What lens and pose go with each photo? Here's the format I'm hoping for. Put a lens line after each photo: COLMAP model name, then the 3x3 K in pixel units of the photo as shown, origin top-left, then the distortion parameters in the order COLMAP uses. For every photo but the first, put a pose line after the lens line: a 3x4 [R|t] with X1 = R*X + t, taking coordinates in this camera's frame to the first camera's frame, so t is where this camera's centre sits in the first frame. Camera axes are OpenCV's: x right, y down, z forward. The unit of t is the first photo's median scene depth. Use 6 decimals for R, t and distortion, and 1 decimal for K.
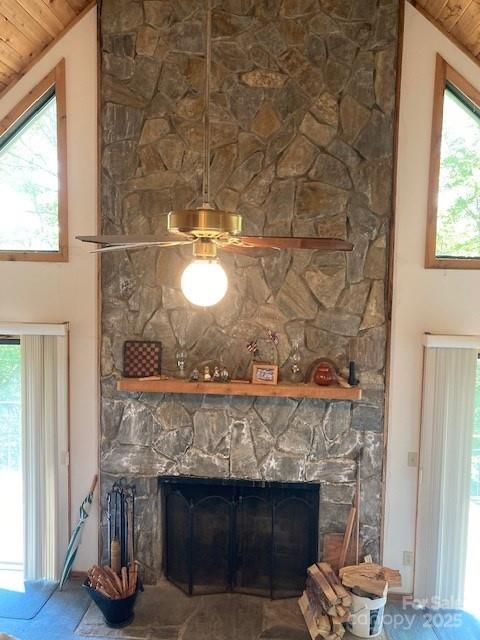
lens RADIAL K [[518.7, 0, 234.3], [0, 518.7, 319.4], [0, 0, 1]] dist [0.029247, -0.052975]
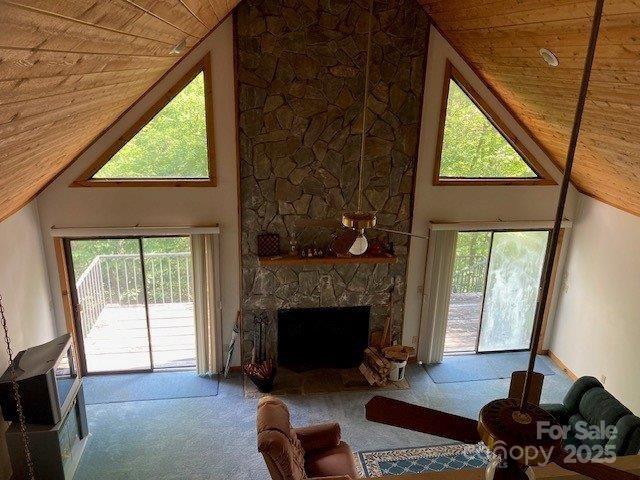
lens RADIAL K [[518.7, 0, 324.1], [0, 518.7, 238.4], [0, 0, 1]] dist [0.029247, -0.052975]
pose [[0.975321, -0.060787, 0.212258, -0.353925], [0.002867, 0.964760, 0.263115, -0.376662], [-0.220772, -0.256013, 0.941125, -0.575000]]
